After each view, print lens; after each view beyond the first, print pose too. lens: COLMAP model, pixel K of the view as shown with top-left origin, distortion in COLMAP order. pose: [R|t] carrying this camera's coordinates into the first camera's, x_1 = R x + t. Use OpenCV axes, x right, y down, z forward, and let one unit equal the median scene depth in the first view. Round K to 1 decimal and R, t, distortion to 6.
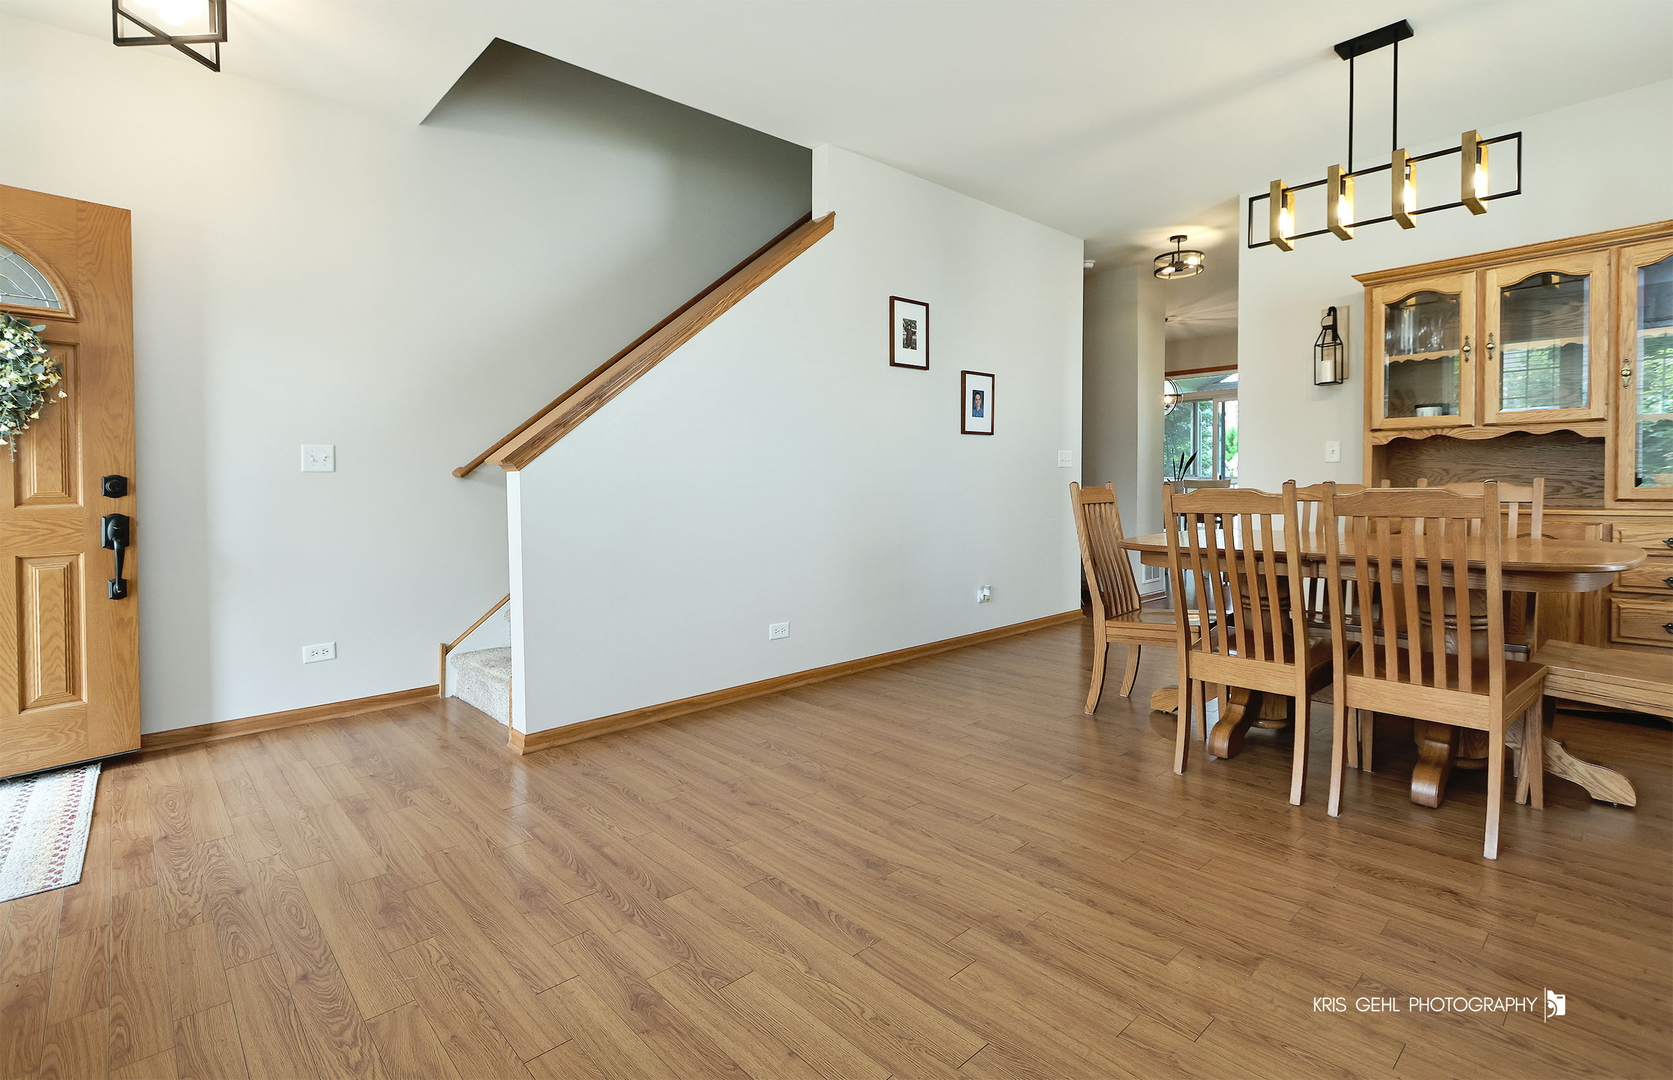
lens RADIAL K [[771.6, 0, 821.6], [0, 771.6, 488.8], [0, 0, 1]] dist [-0.000098, -0.000580]
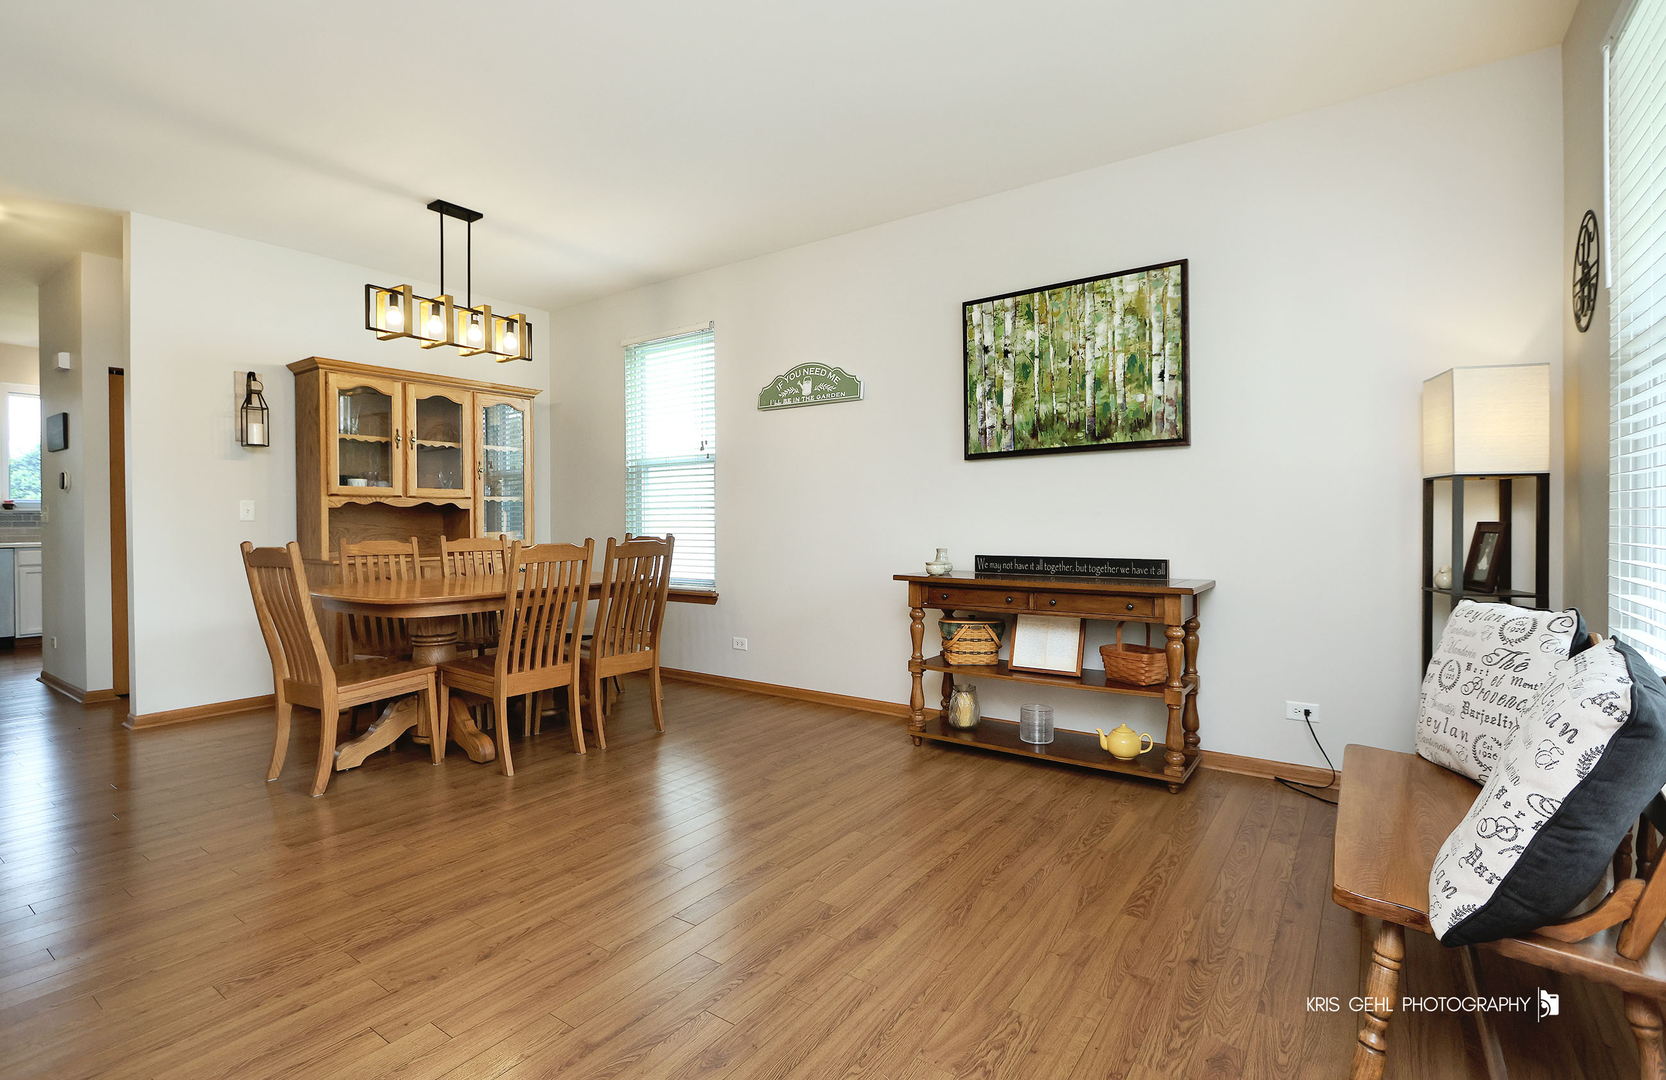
lens RADIAL K [[768.4, 0, 832.4], [0, 768.4, 534.7], [0, 0, 1]] dist [-0.000098, -0.000580]
pose [[-0.210362, -0.004098, 0.977615, -0.842860], [0.016778, 0.999829, 0.007802, -0.017658], [-0.977480, 0.018043, -0.210257, 0.741407]]
